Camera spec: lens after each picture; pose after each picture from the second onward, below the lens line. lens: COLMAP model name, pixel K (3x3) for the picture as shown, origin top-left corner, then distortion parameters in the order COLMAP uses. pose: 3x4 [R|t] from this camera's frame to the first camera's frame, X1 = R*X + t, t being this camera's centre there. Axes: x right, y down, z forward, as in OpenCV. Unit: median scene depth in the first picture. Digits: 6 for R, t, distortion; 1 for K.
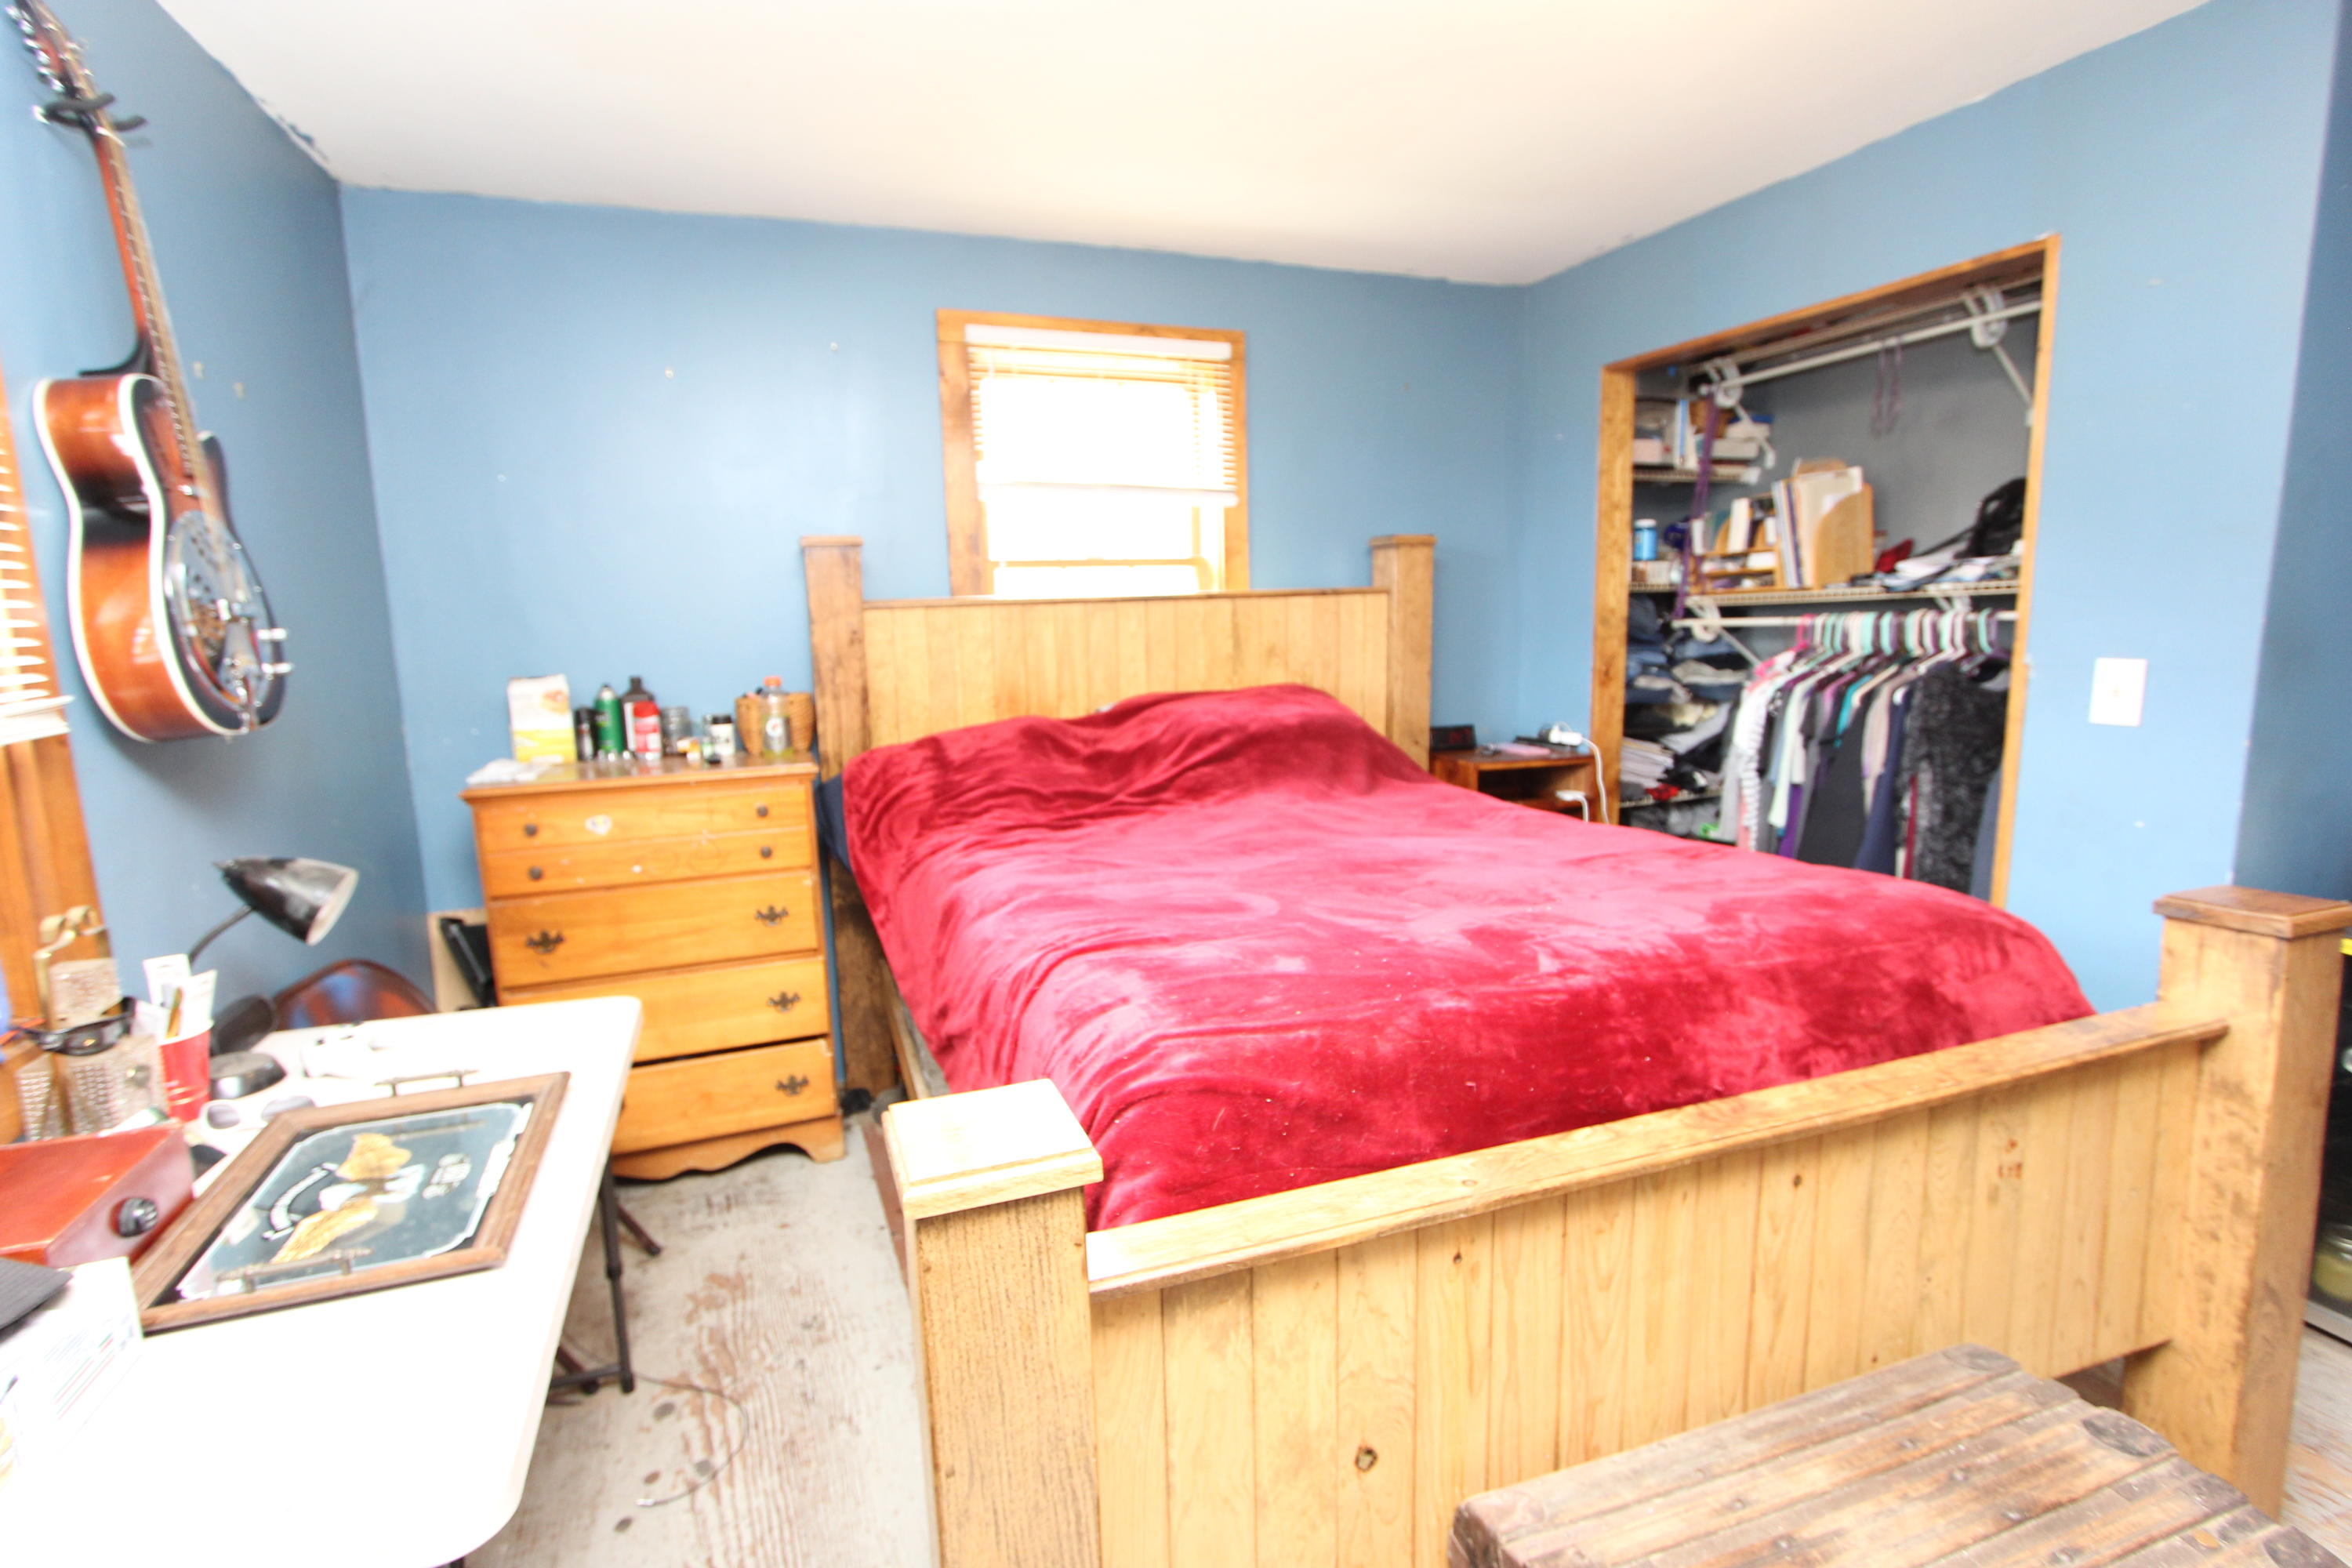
lens RADIAL K [[1091.3, 0, 1164.4], [0, 1091.3, 789.6], [0, 0, 1]] dist [-0.017411, 0.003069]
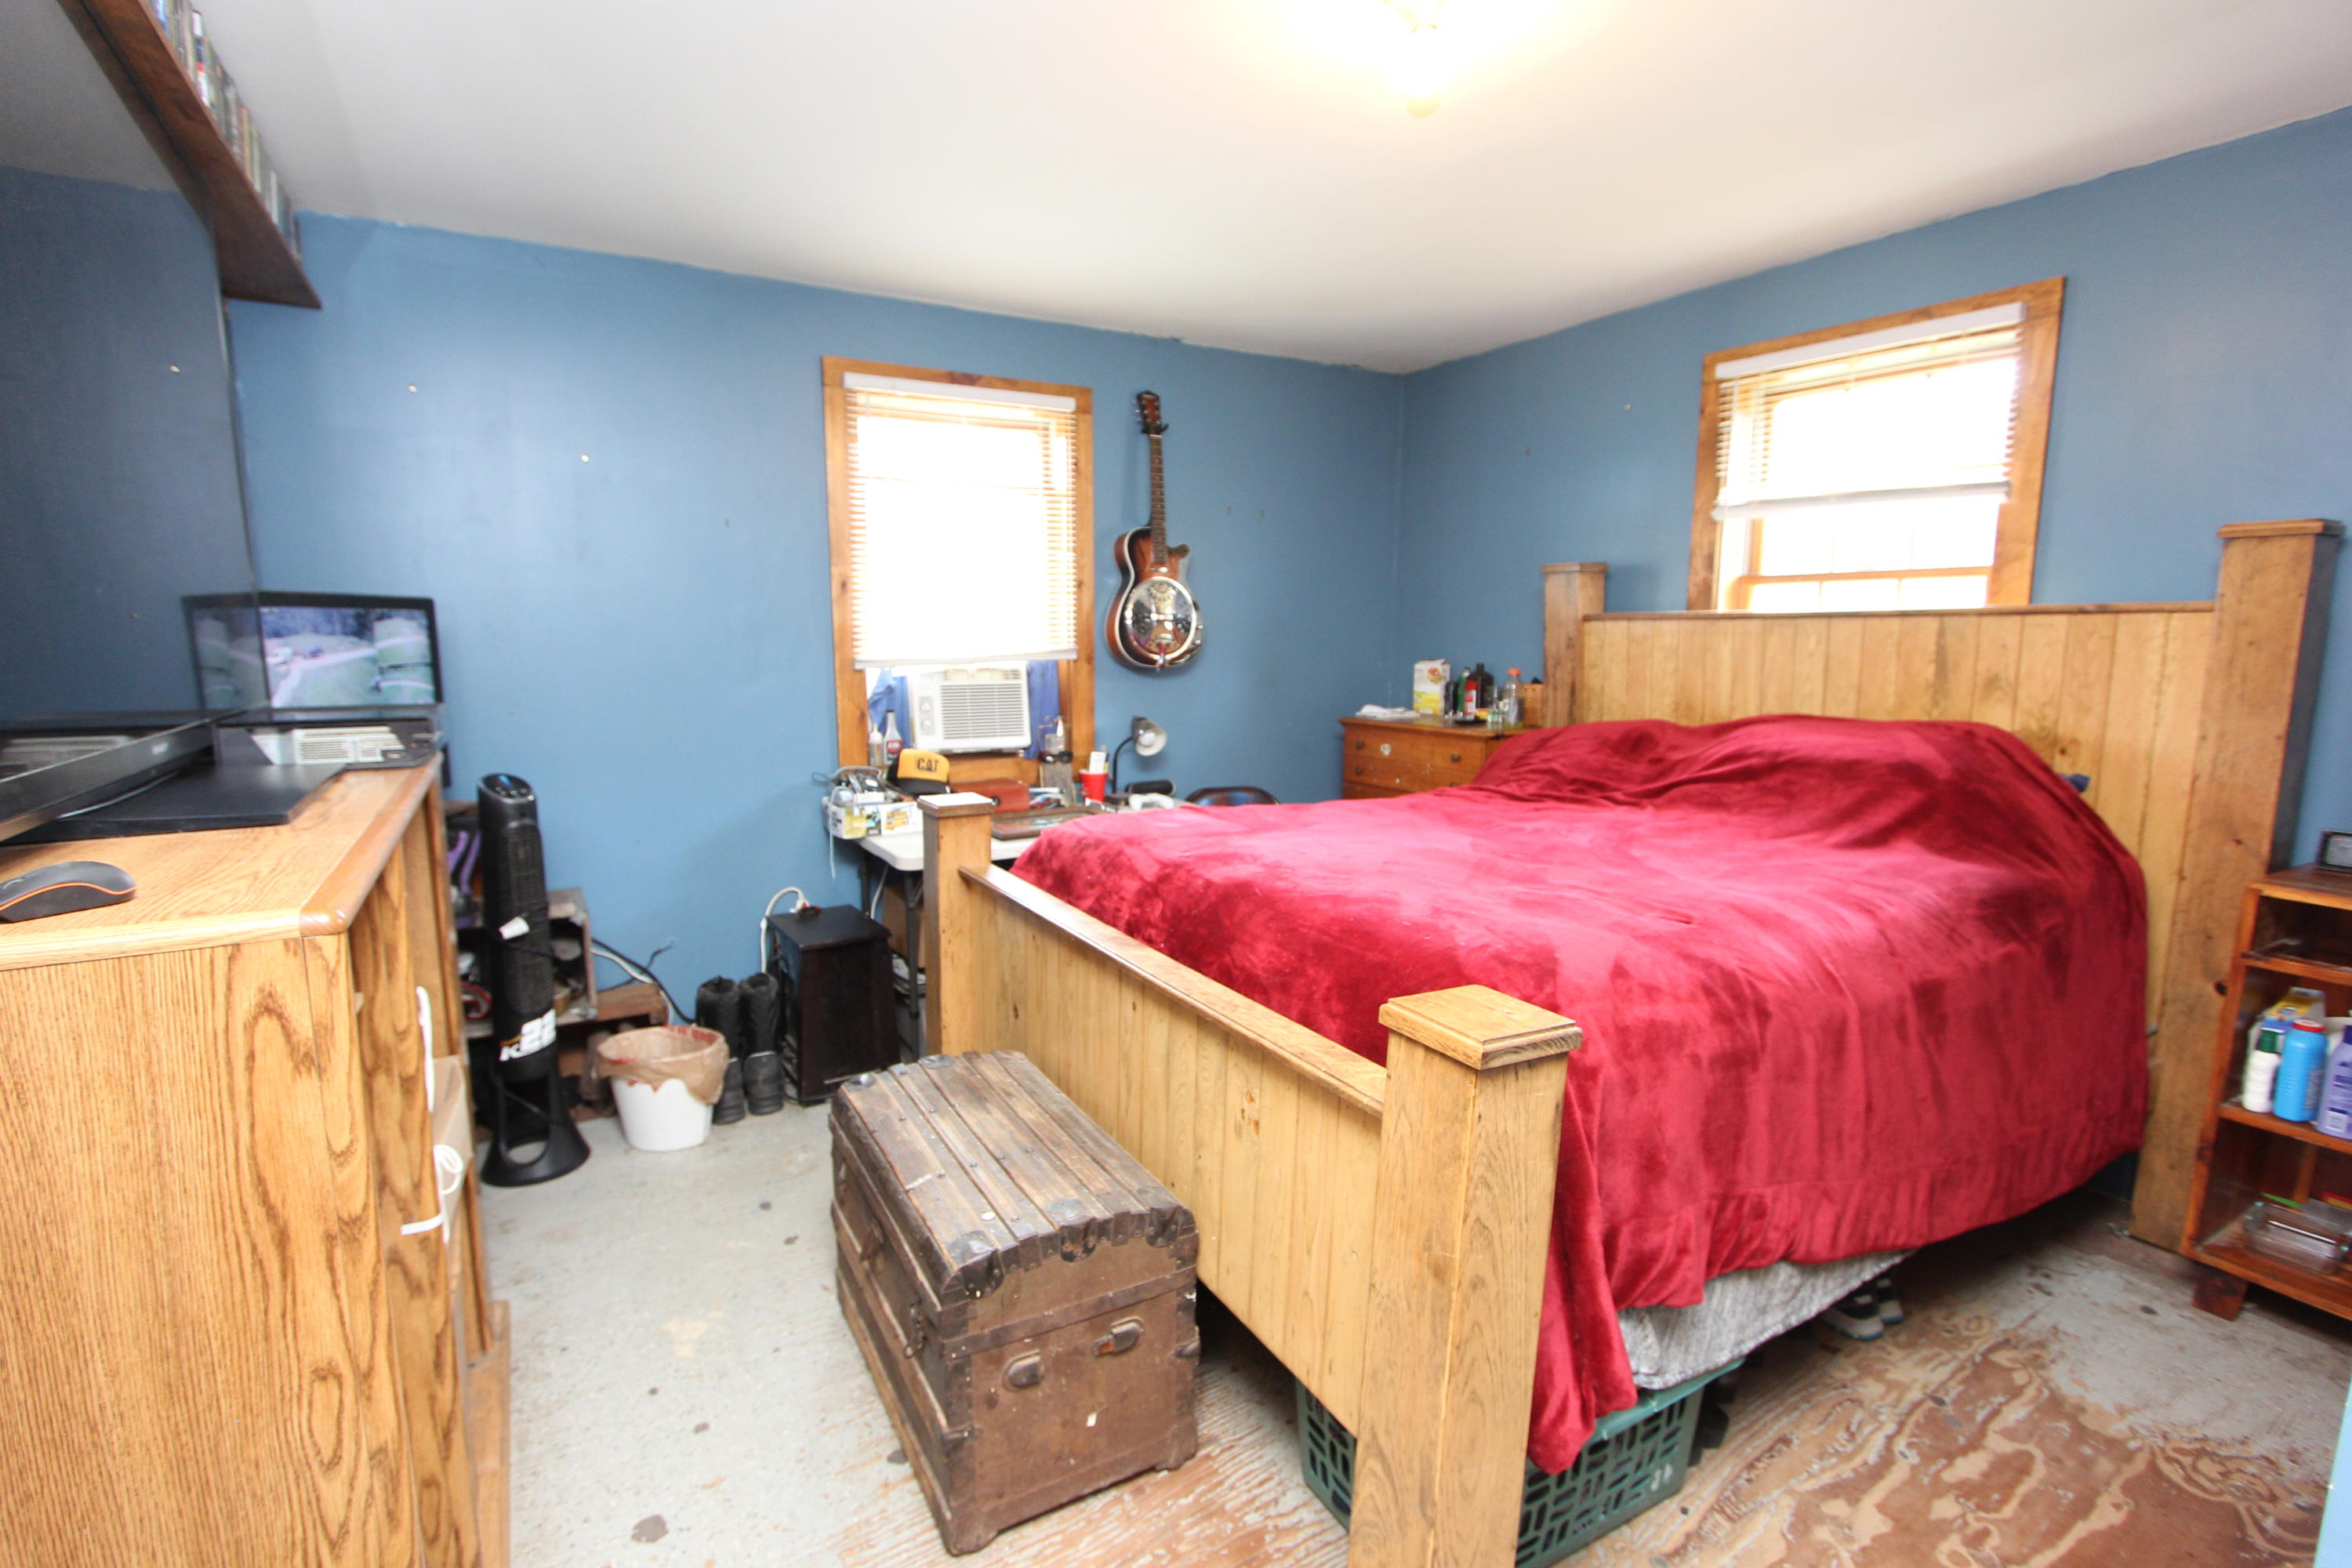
lens RADIAL K [[1091.3, 0, 1164.4], [0, 1091.3, 789.6], [0, 0, 1]] dist [-0.017411, 0.003069]
pose [[0.187287, 0.167010, -0.968004, 0.833697], [-0.161474, 0.977270, 0.137367, -0.065874], [0.968943, 0.130580, 0.209998, 0.275784]]
